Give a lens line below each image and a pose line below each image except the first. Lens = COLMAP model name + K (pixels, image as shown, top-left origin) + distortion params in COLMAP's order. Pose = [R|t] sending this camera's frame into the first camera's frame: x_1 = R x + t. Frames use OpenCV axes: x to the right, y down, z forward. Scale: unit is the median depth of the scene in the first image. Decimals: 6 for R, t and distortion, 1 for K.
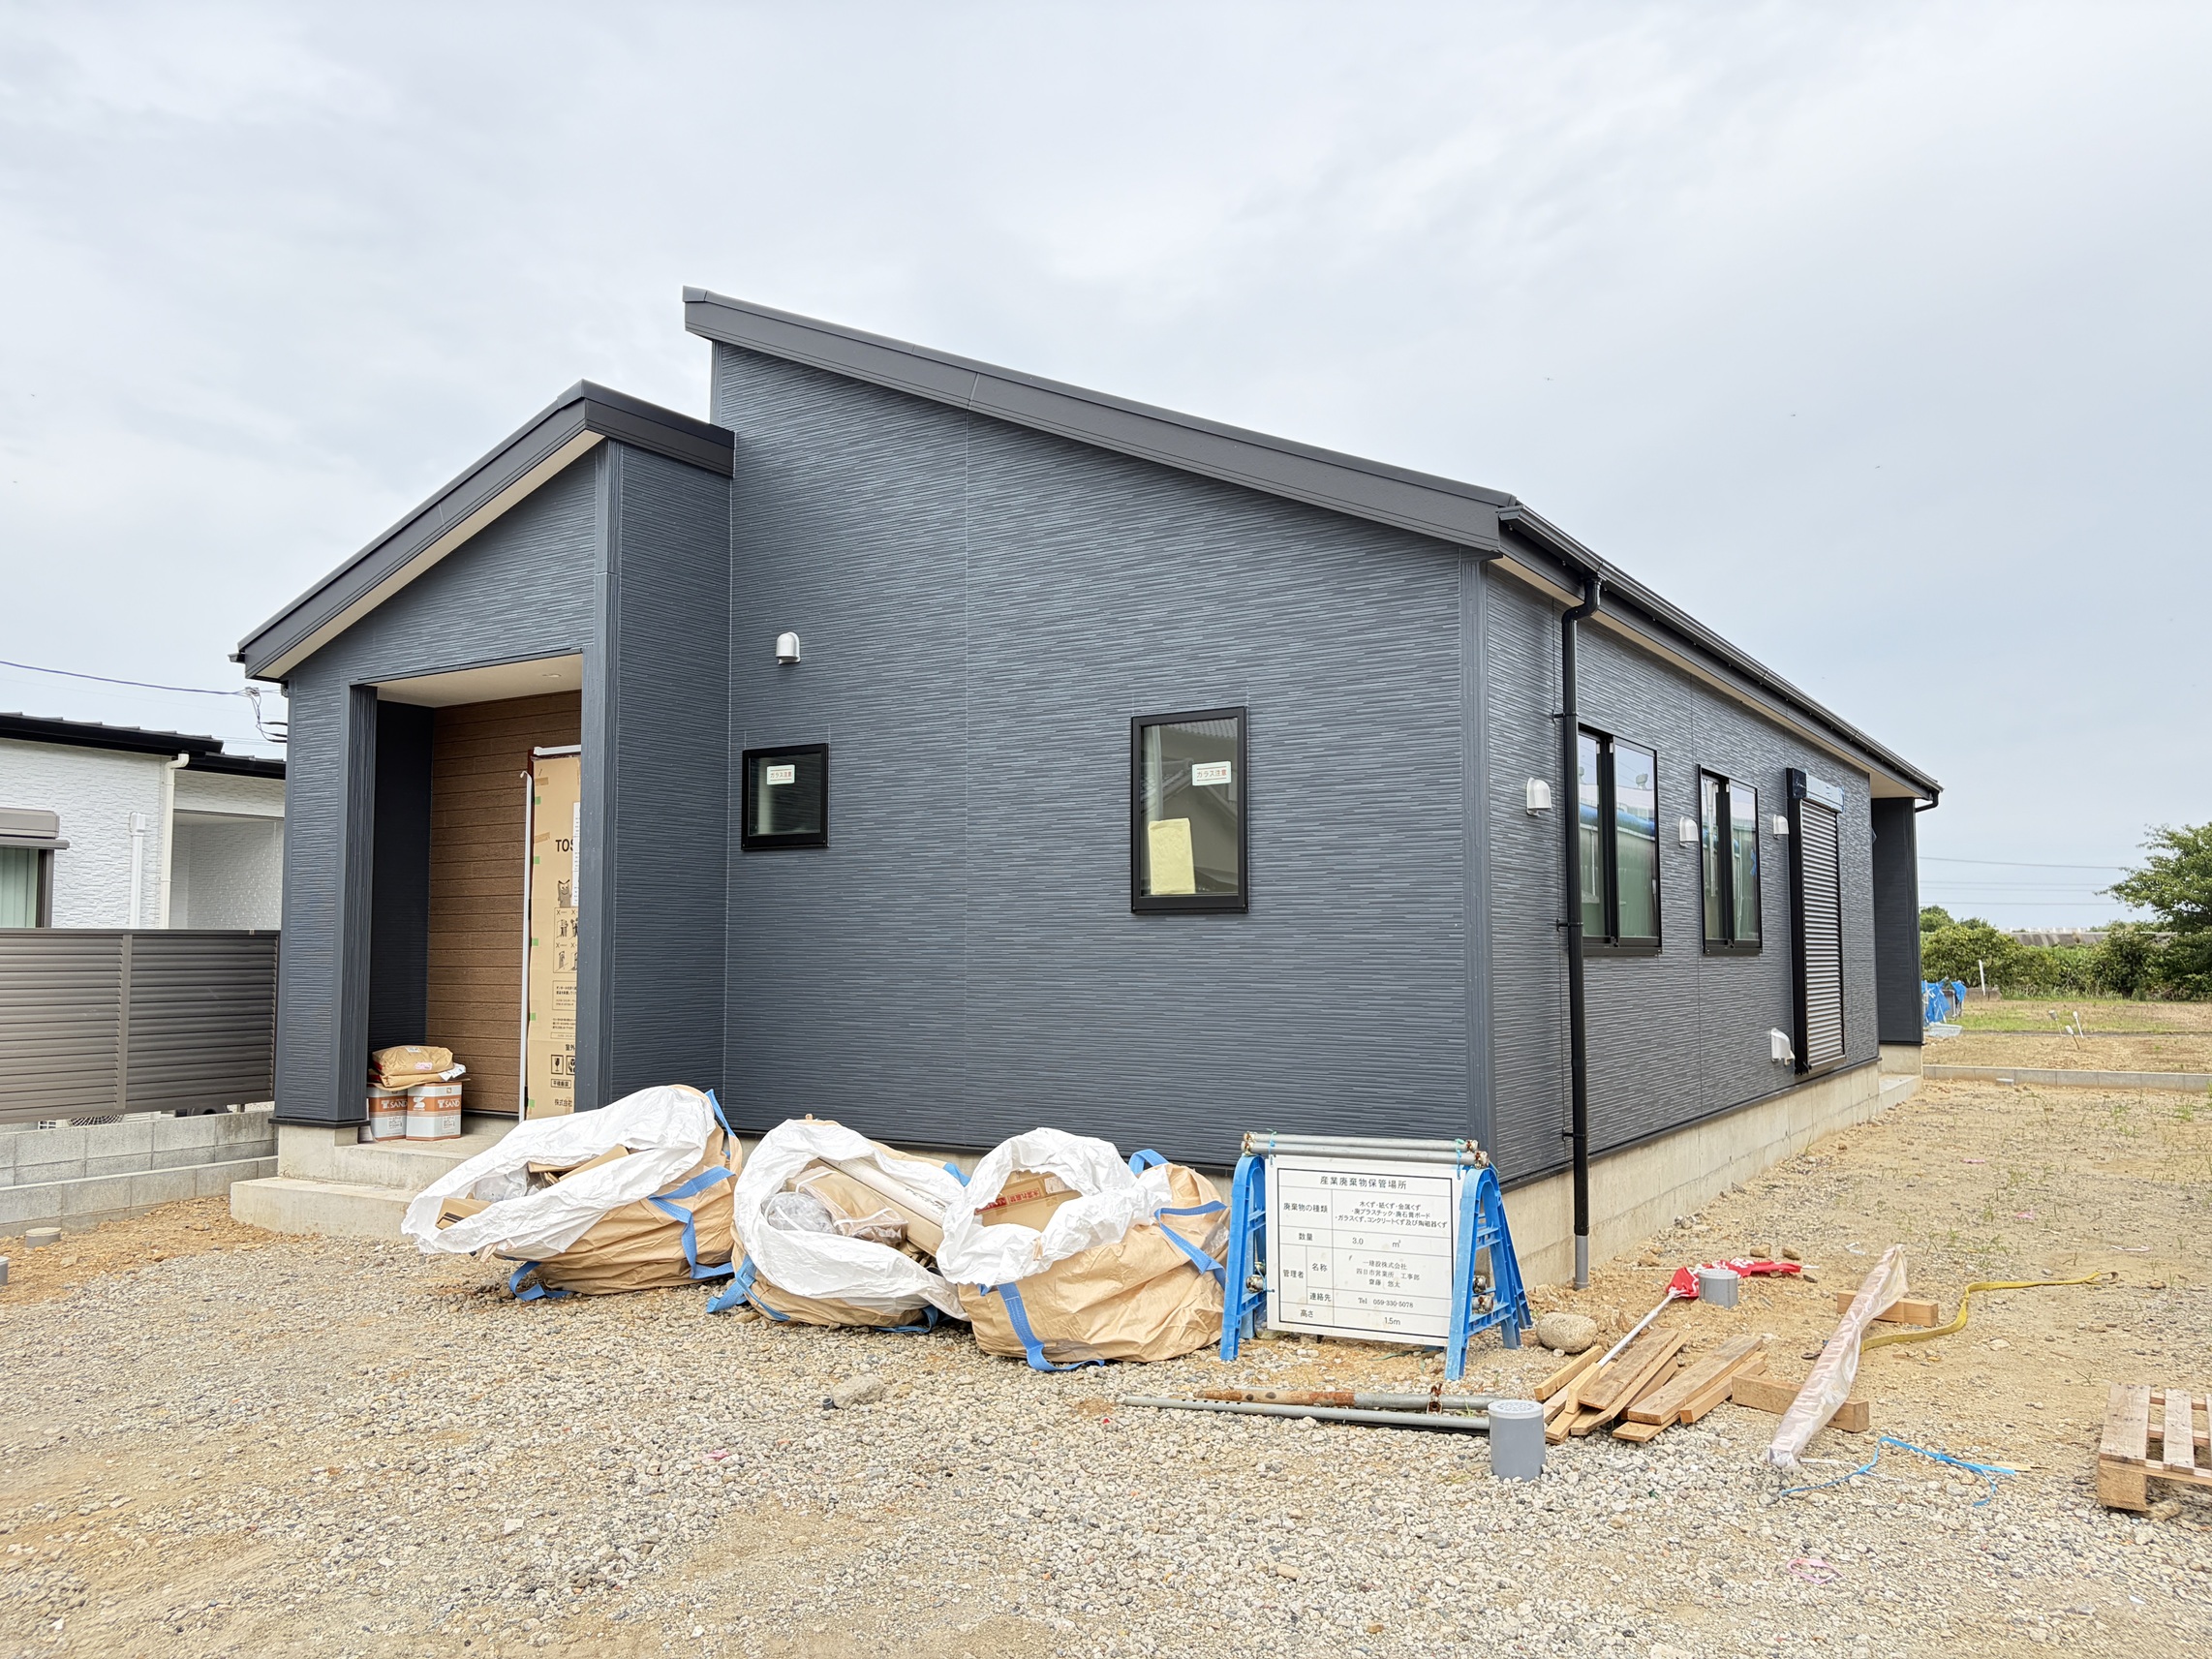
lens RADIAL K [[1672.2, 0, 1112.0], [0, 1672.2, 851.8], [0, 0, 1]] dist [0.061079, -0.074572]
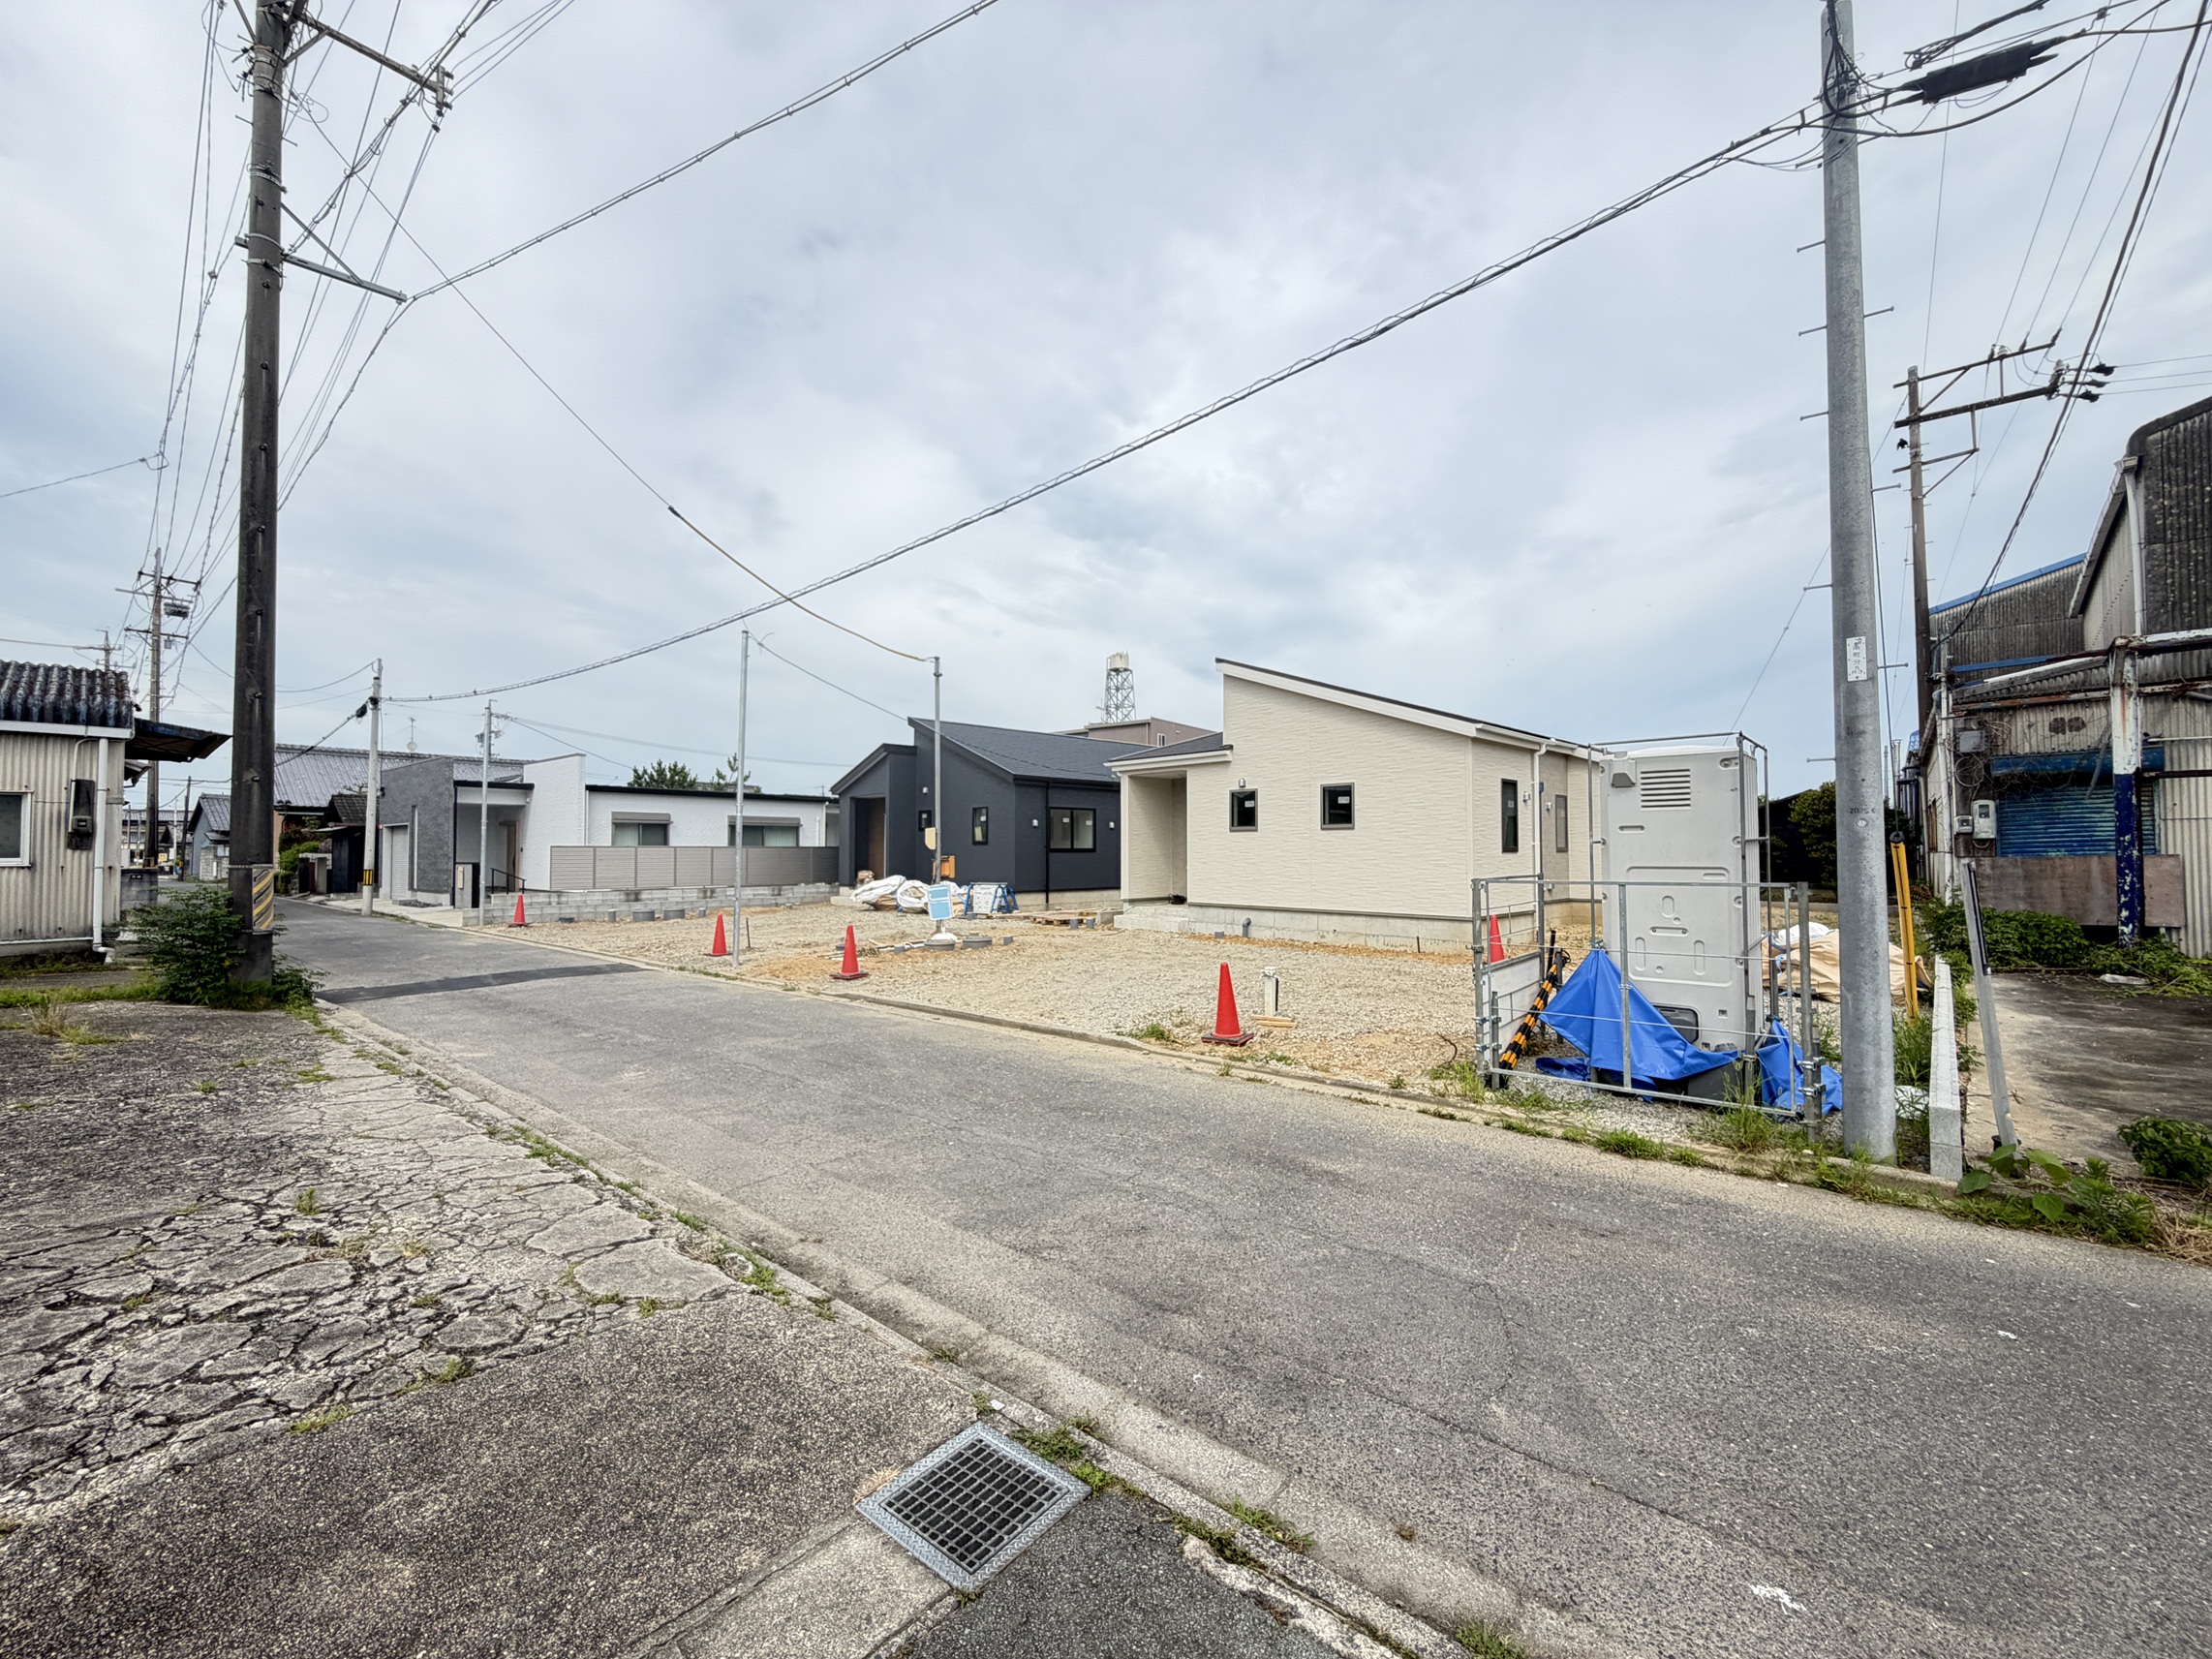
lens RADIAL K [[880.1, 0, 1096.8], [0, 880.1, 831.9], [0, 0, 1]] dist [-0.000720, -0.000315]
pose [[0.970809, -0.003014, -0.239836, 1.093848], [0.011012, 0.999427, 0.032014, -0.090758], [0.239602, -0.033721, 0.970285, -1.679150]]
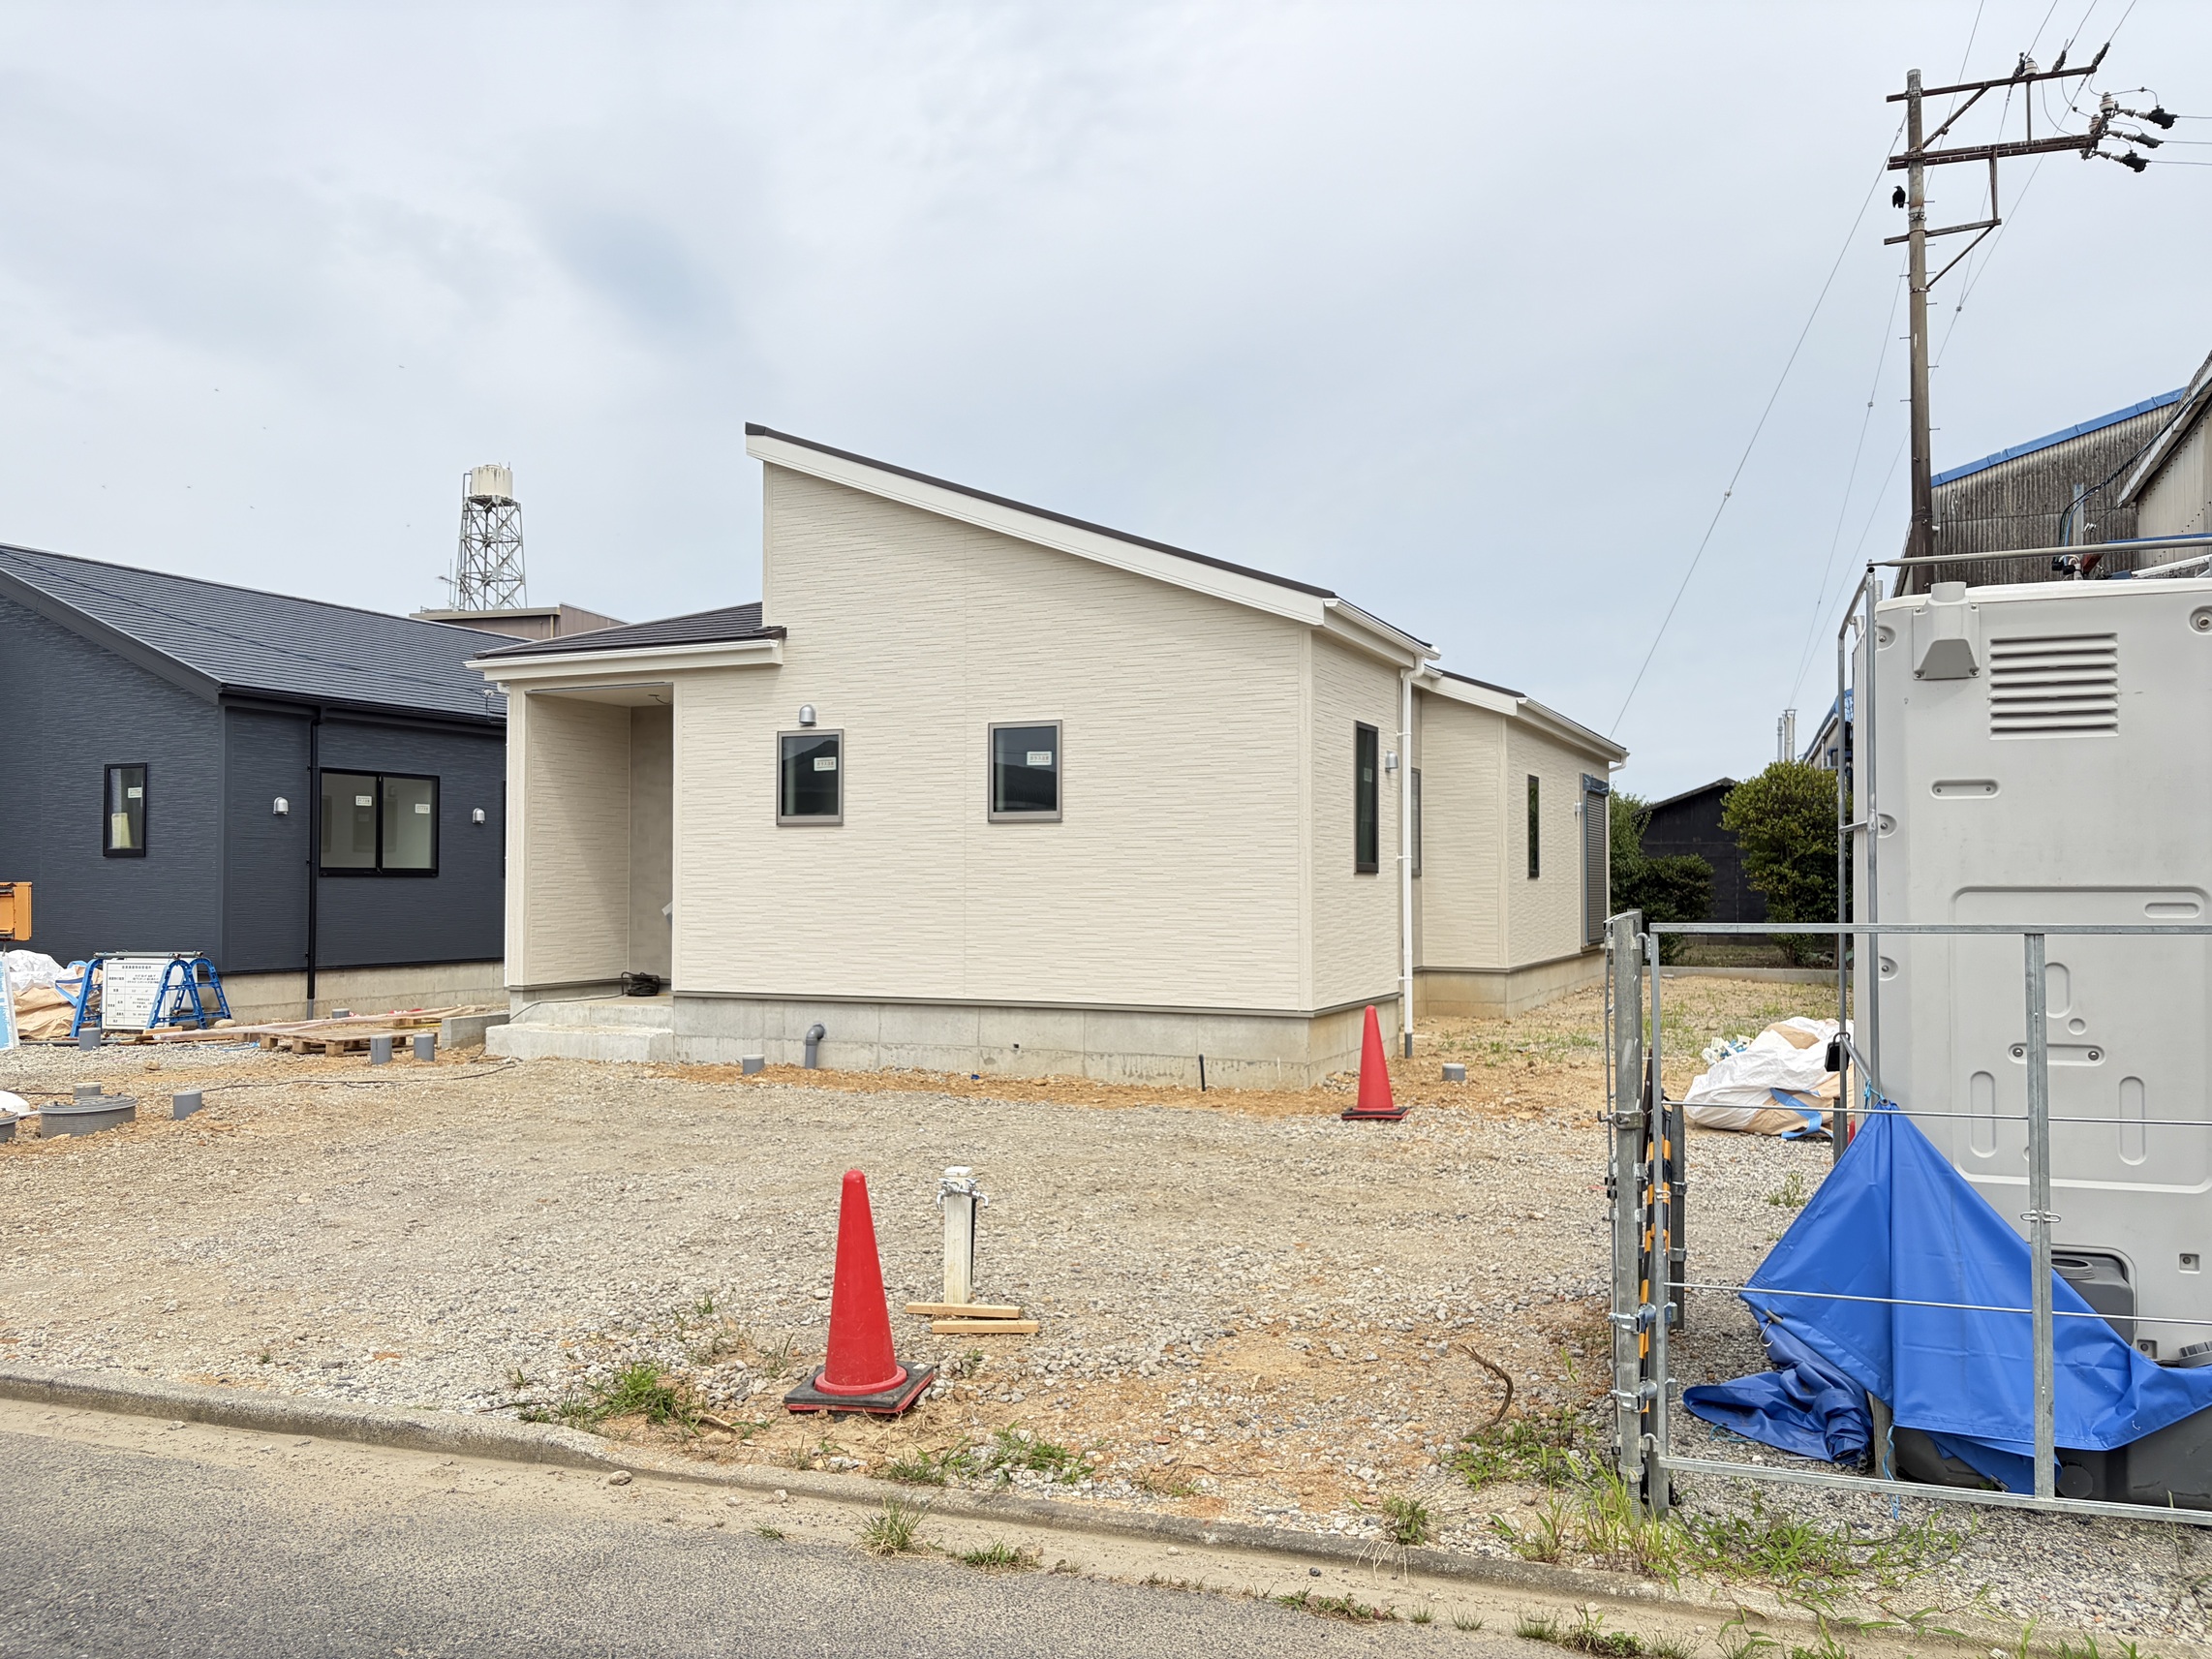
lens RADIAL K [[1672.2, 0, 1112.0], [0, 1672.2, 851.8], [0, 0, 1]] dist [0.061079, -0.074572]
pose [[0.990279, 0.006699, 0.138931, 1.003910], [-0.011545, 0.999352, 0.034107, -0.059148], [-0.138612, -0.035379, 0.989715, -1.349921]]
